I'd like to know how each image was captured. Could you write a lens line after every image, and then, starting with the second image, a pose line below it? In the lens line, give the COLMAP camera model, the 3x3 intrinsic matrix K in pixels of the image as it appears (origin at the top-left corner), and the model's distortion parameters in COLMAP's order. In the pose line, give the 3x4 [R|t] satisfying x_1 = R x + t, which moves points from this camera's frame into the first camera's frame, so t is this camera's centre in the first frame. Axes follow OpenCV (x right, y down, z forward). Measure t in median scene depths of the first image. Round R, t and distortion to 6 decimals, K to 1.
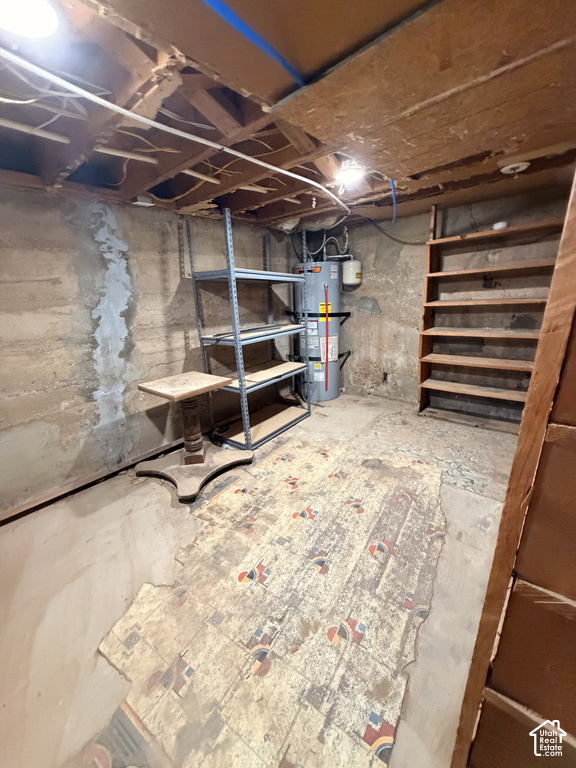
lens RADIAL K [[306.2, 0, 285.2], [0, 306.2, 379.9], [0, 0, 1]] dist [0.000525, -0.000214]
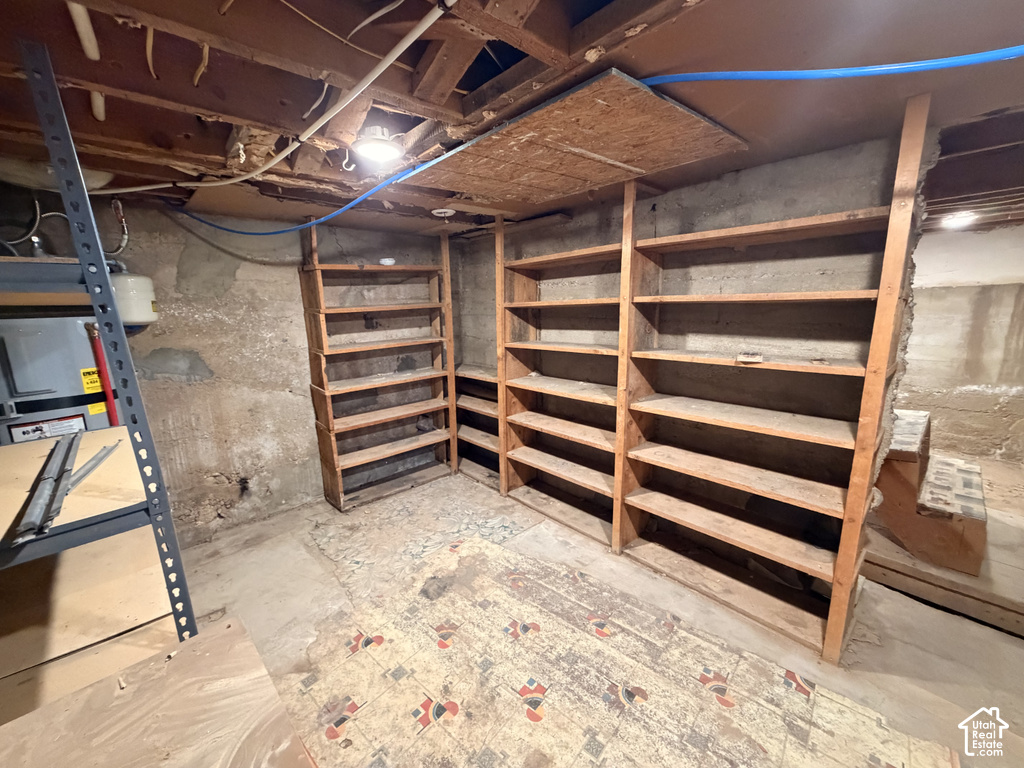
lens RADIAL K [[408.3, 0, 508.7], [0, 408.3, 384.2], [0, 0, 1]] dist [0.000525, -0.000214]
pose [[0.124301, -0.137840, 0.982624, -0.431798], [0.297787, 0.949836, 0.095571, -0.153765], [-0.946505, 0.280733, 0.159112, 0.518237]]
